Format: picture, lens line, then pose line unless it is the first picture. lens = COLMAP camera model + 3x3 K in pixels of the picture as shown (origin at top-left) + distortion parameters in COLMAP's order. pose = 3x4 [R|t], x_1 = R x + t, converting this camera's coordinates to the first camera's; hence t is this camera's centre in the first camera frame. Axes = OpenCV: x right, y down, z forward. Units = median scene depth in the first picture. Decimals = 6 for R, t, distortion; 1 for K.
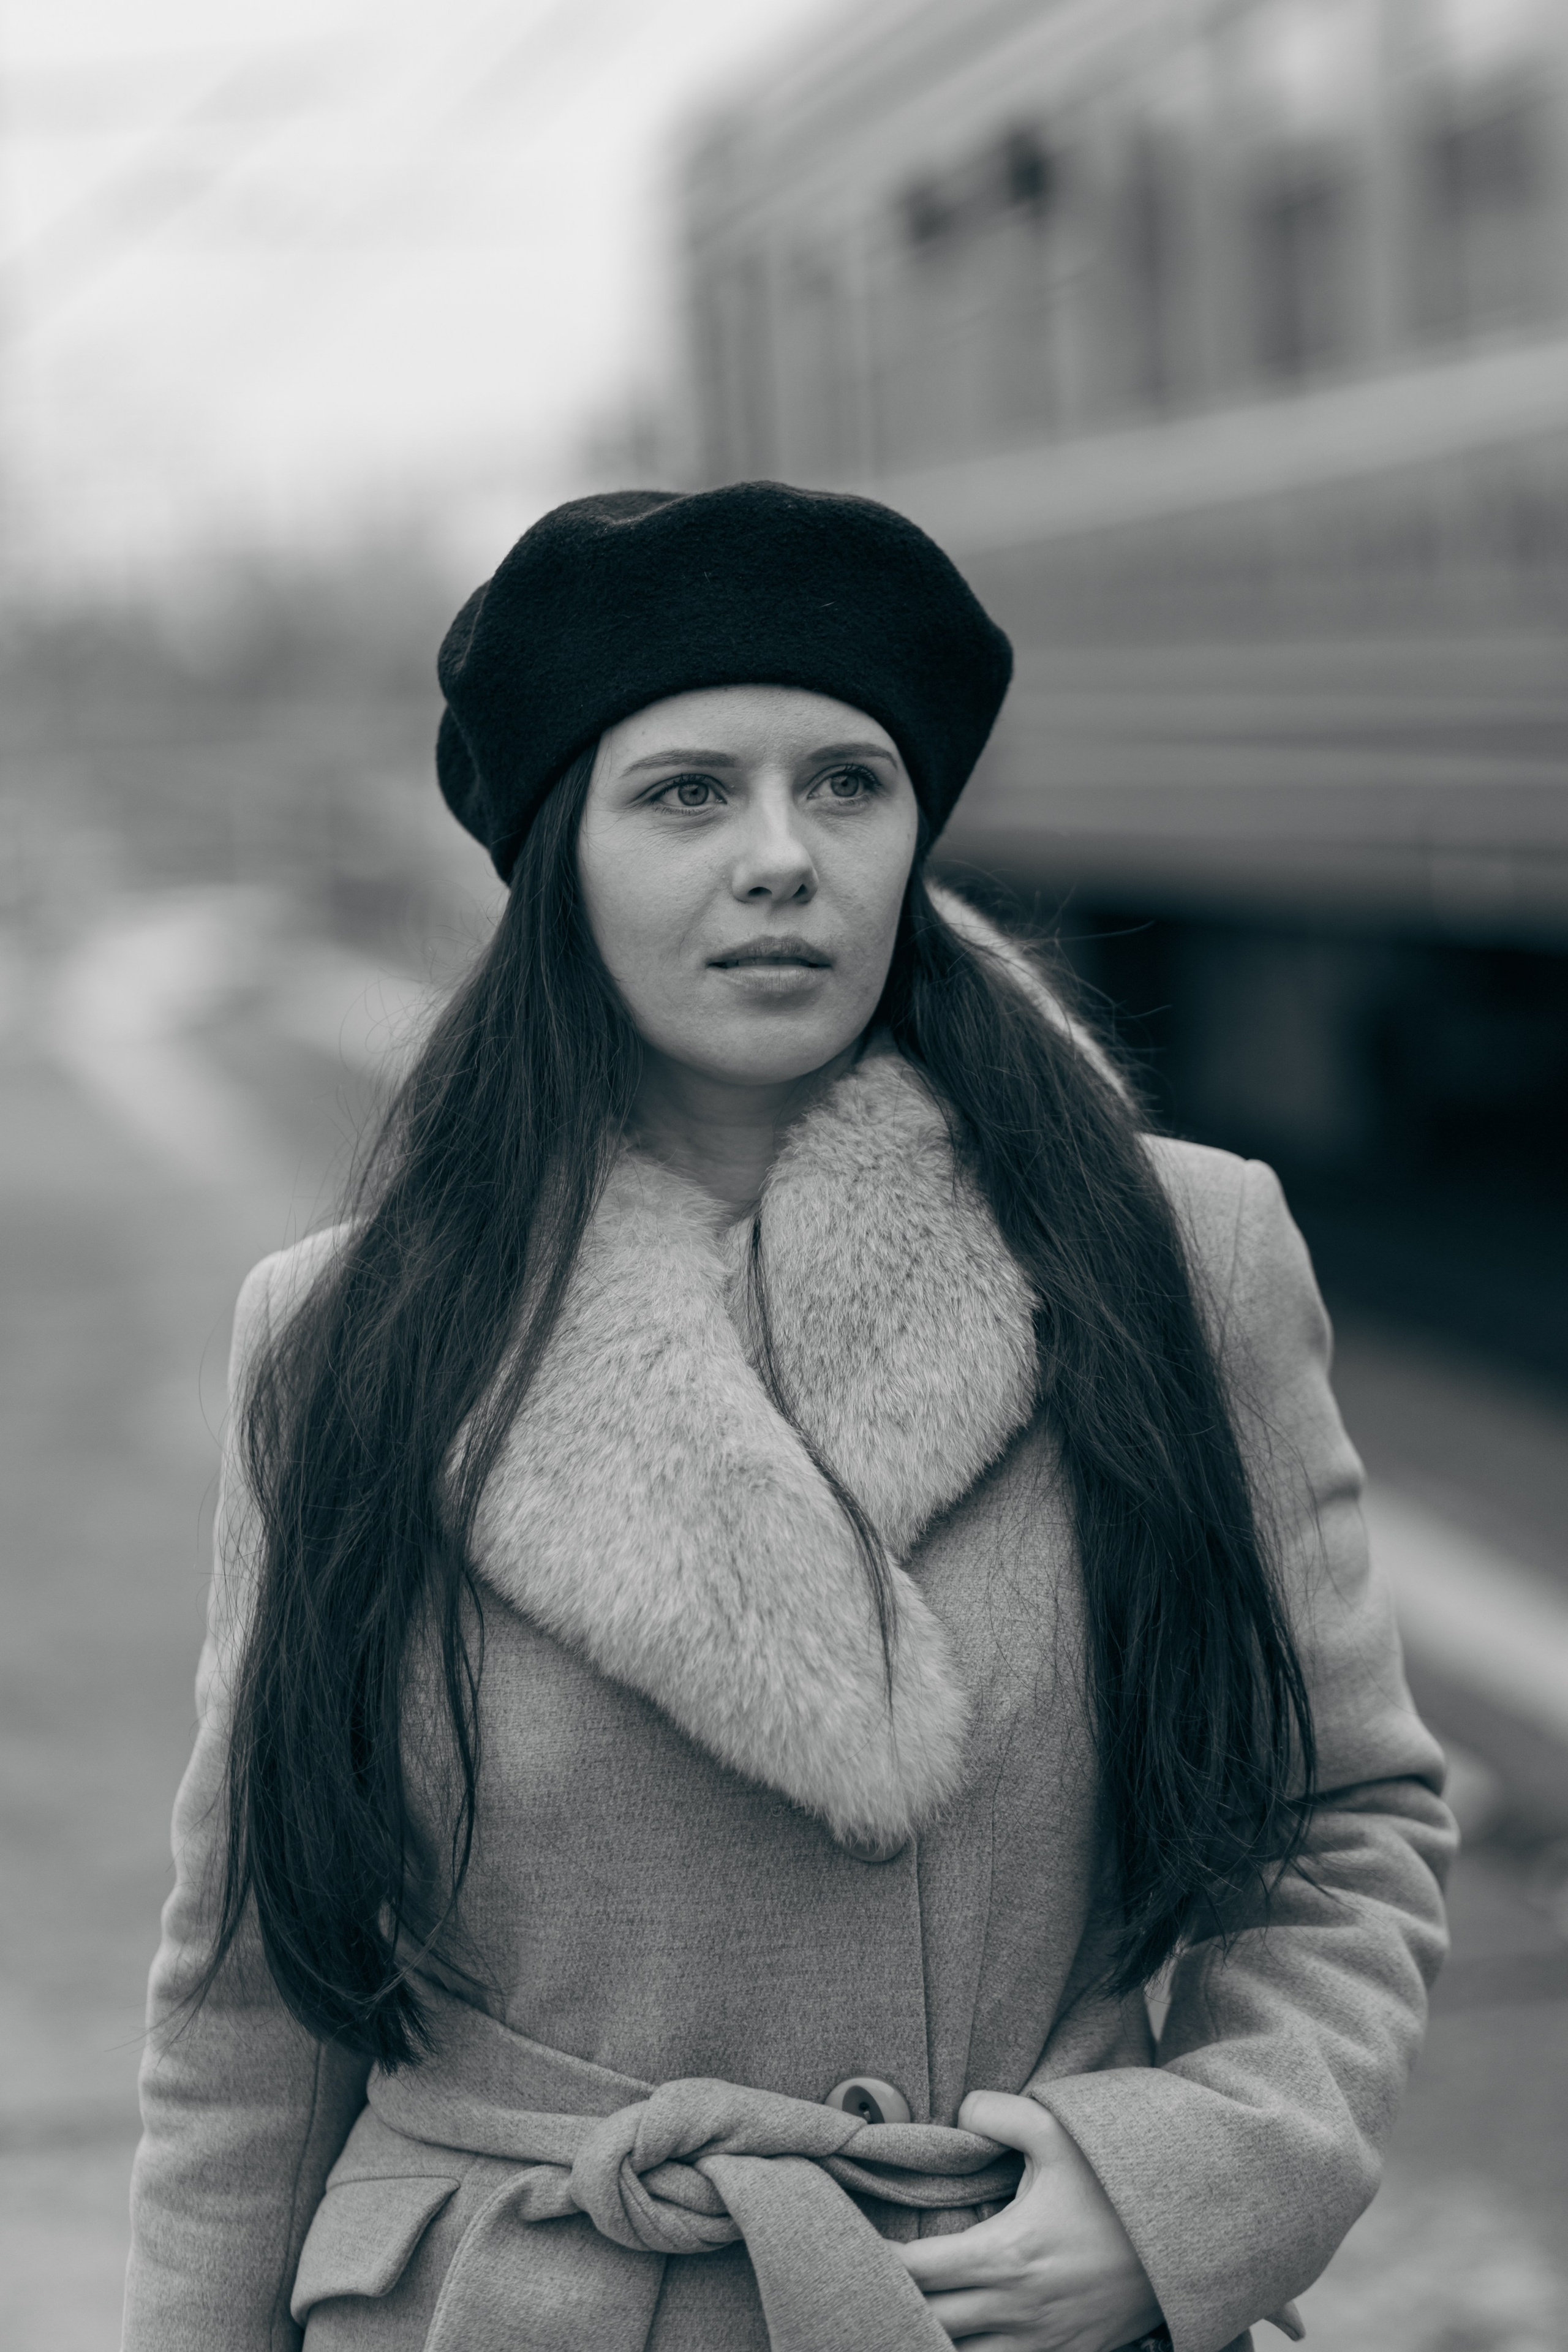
lens RADIAL K [[4571.4, 0, 784.0], [0, 4571.4, 1176.0], [0, 0, 1]] dist [-0.003509, 0.157792]
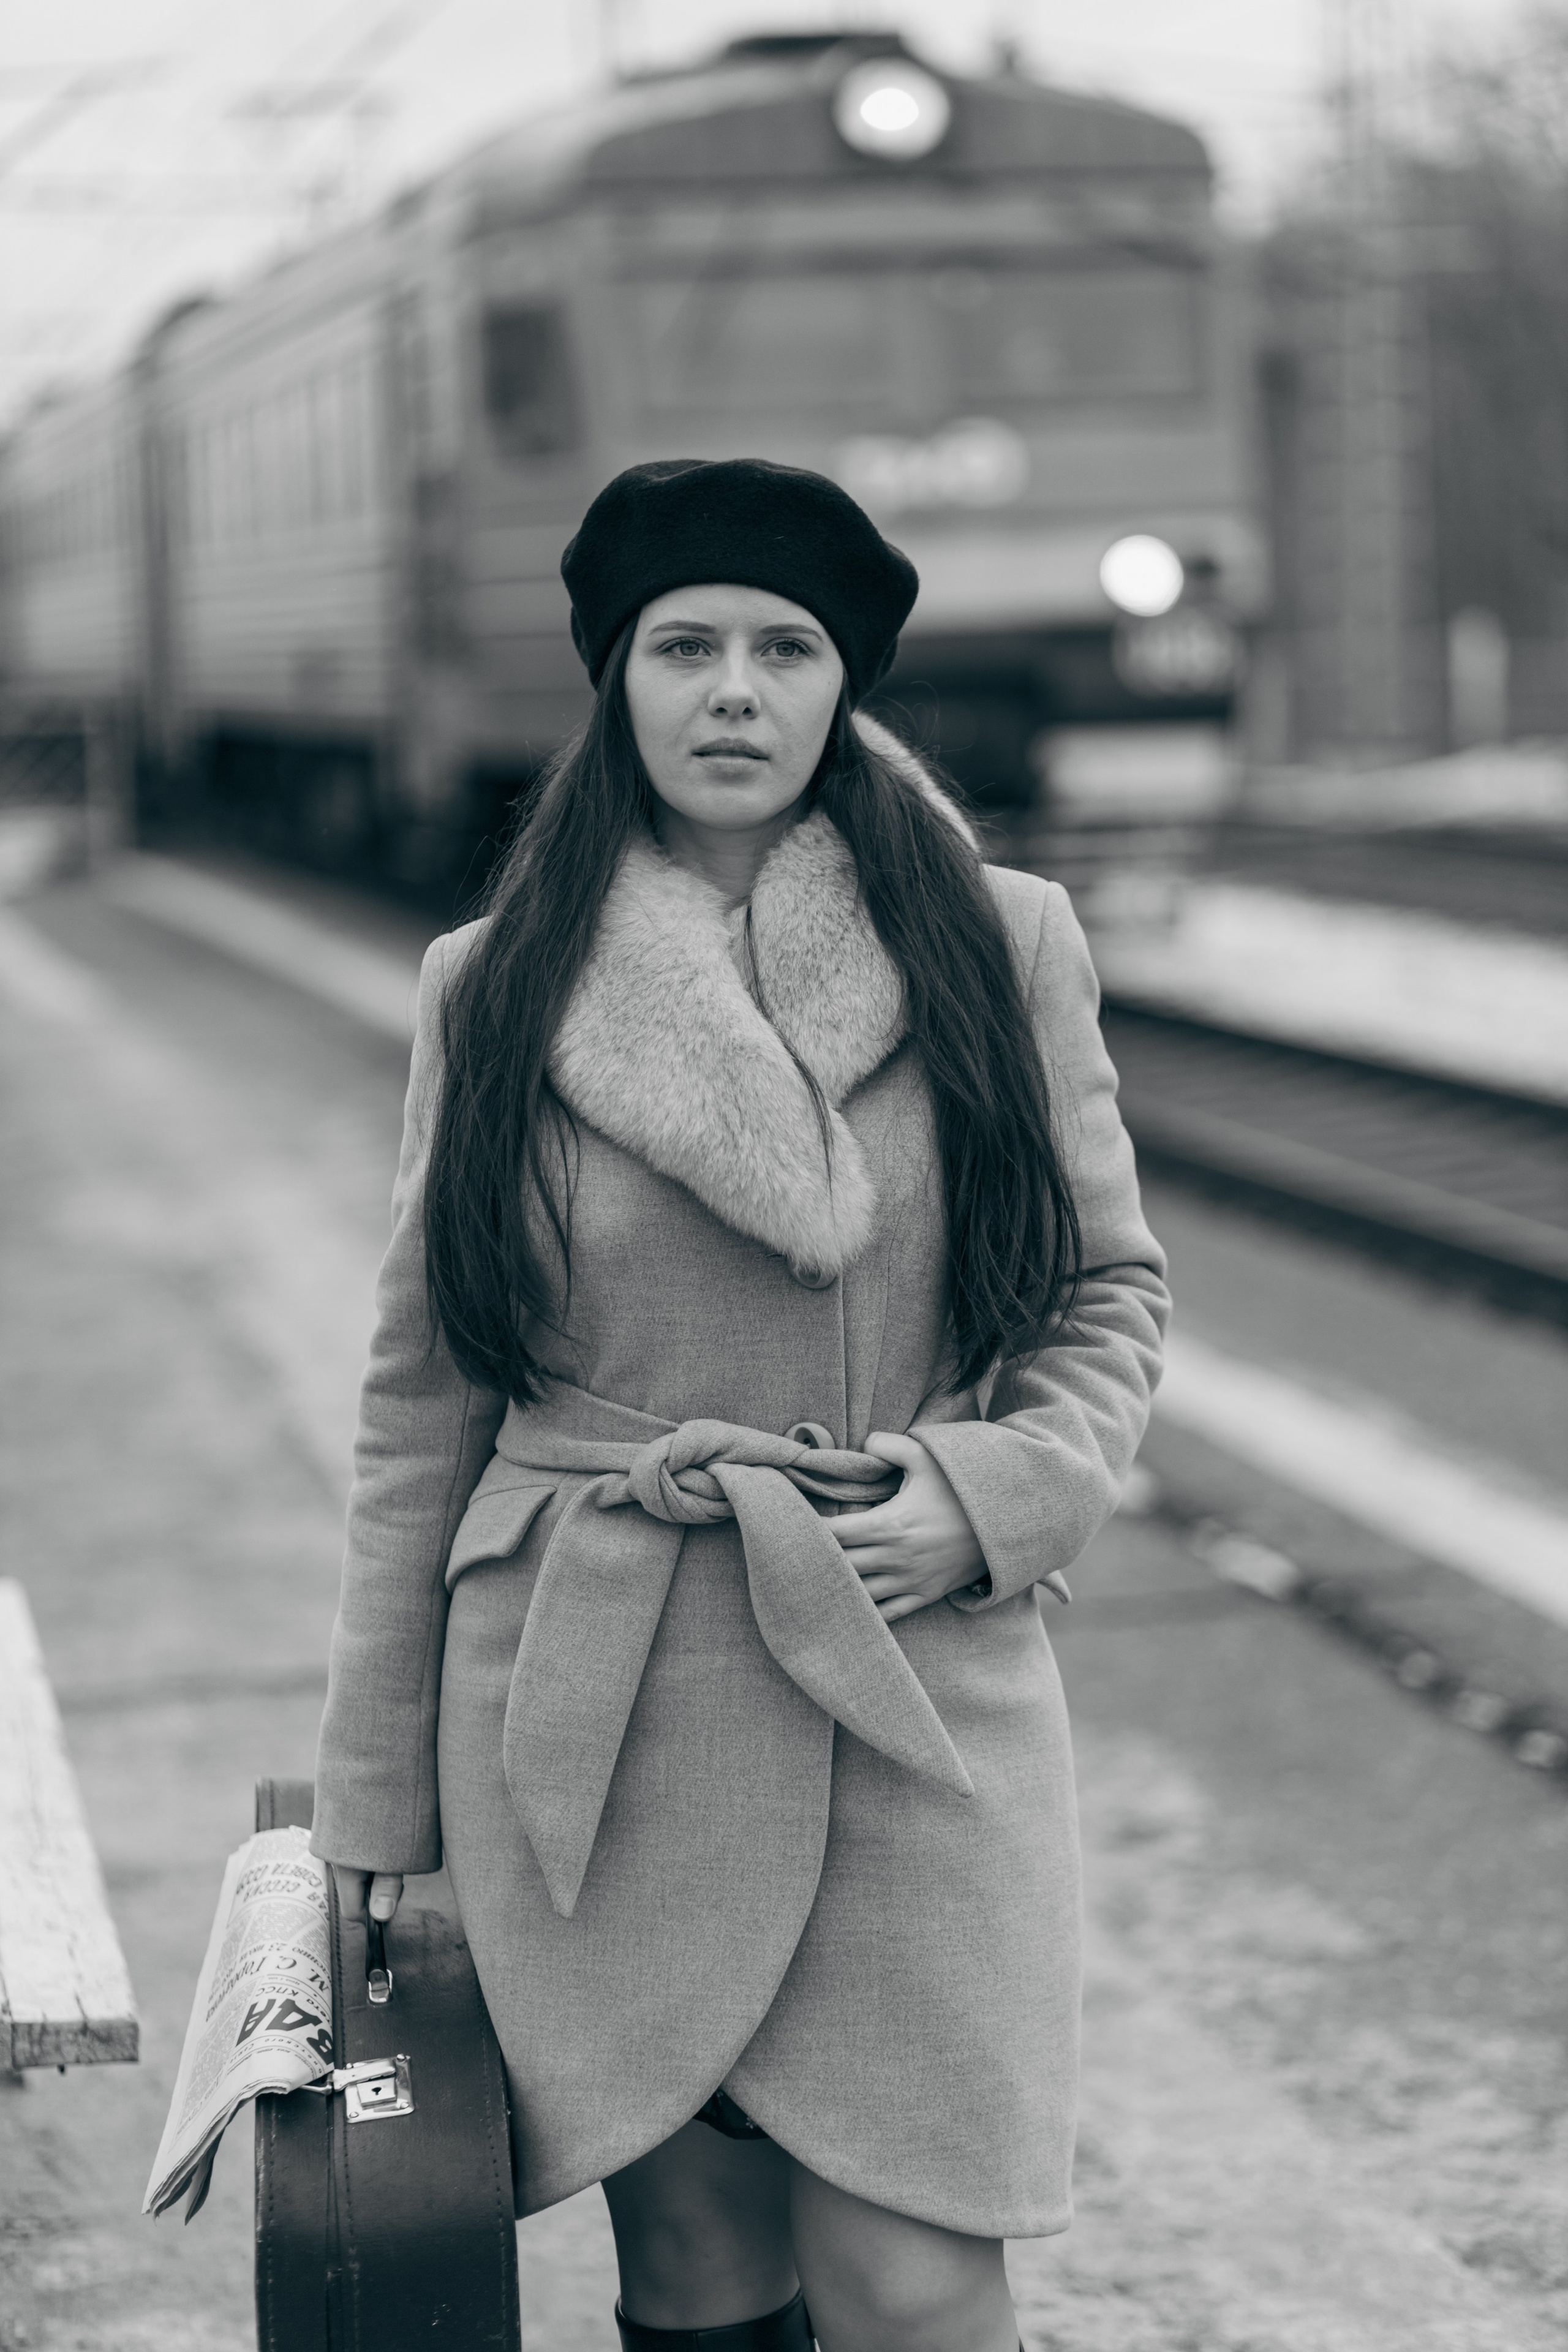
lens RADIAL K [[4571.4, 0, 784.0], [0, 4571.4, 1176.0], [0, 0, 1]] dist [-0.003509, 0.157792]
pose [[0.999018, 0.017274, 0.040809, -0.059668], [-0.016903, 0.999813, -0.009410, 0.124014], [-0.040963, 0.008711, 0.999123, -0.646412]]
